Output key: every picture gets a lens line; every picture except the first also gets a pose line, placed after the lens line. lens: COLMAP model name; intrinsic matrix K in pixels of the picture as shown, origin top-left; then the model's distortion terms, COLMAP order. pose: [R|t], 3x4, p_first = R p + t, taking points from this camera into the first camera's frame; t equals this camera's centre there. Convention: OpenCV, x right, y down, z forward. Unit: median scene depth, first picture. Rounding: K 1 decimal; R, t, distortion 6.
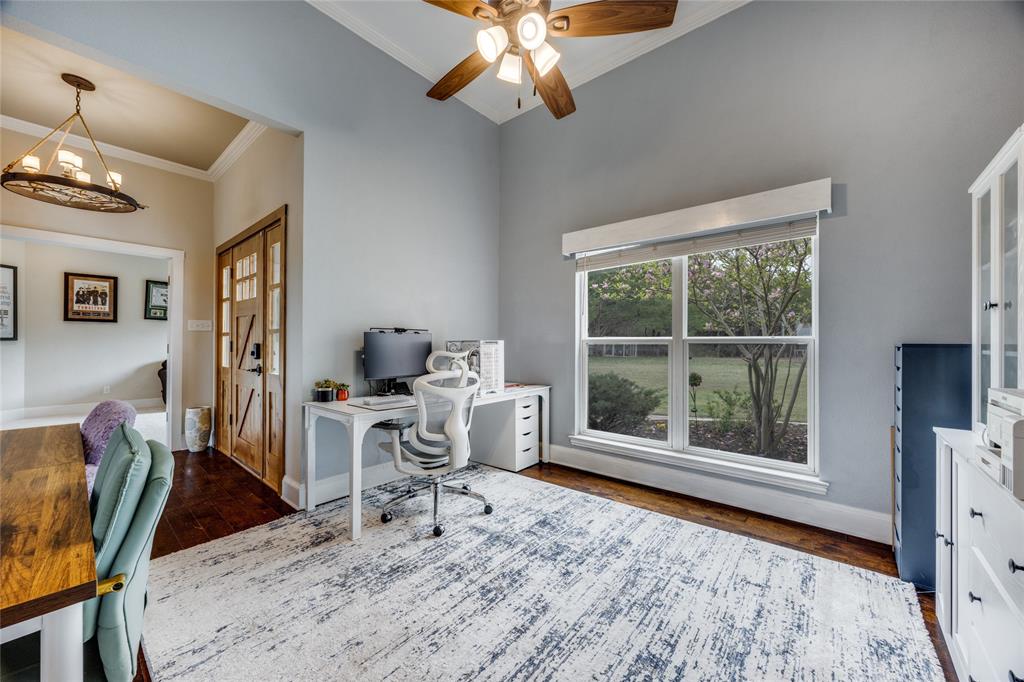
lens RADIAL K [[385.5, 0, 516.9], [0, 385.5, 342.5], [0, 0, 1]] dist [-0.003648, 0.000015]
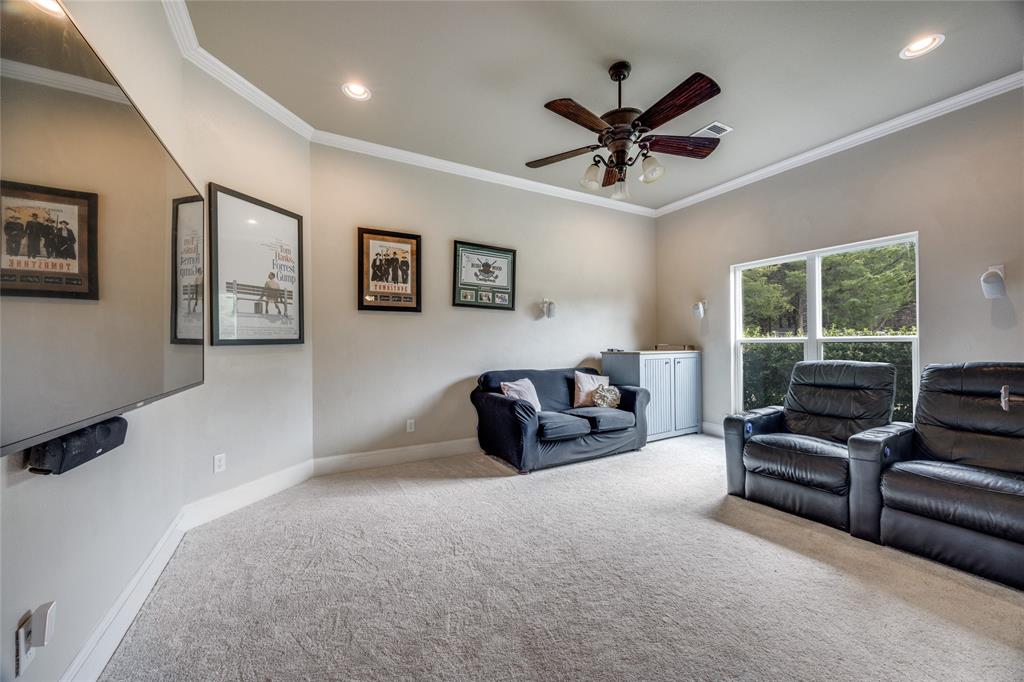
lens RADIAL K [[385.5, 0, 516.5], [0, 385.5, 345.5], [0, 0, 1]] dist [-0.003648, 0.000015]
pose [[0.934557, -0.005291, -0.355774, -0.715038], [0.008520, 0.999936, 0.007509, -0.003600], [0.355711, -0.010049, 0.934542, 0.511779]]
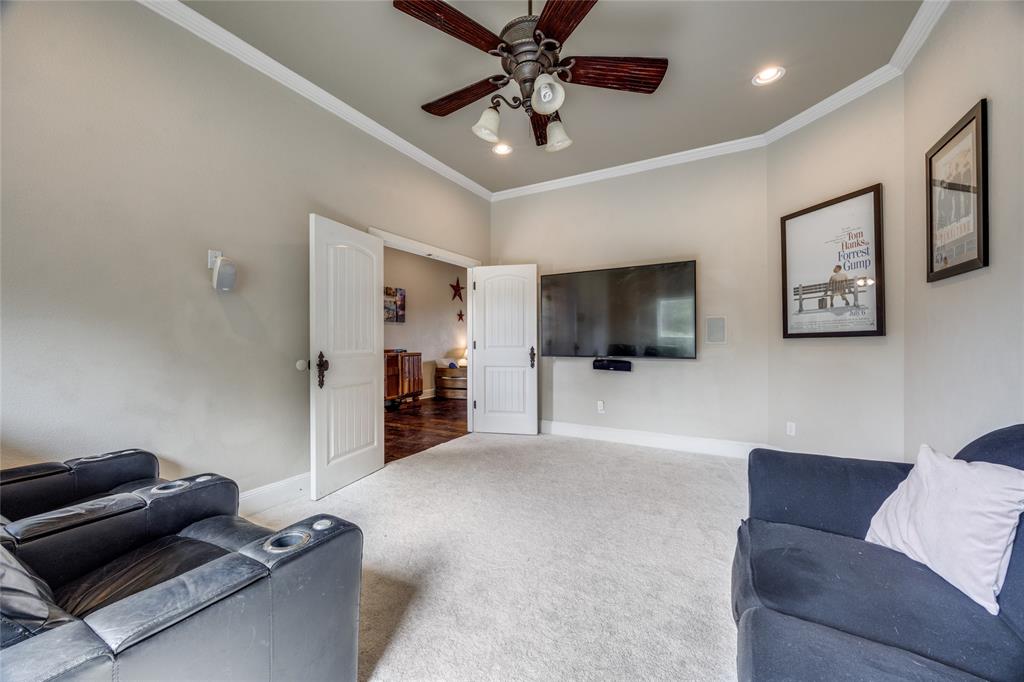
lens RADIAL K [[385.5, 0, 512.5], [0, 385.5, 338.6], [0, 0, 1]] dist [-0.003648, 0.000015]
pose [[-0.982876, -0.001984, -0.184256, -0.683925], [0.000187, 0.999931, -0.011766, 0.003264], [0.184267, -0.011599, -0.982808, 1.250138]]
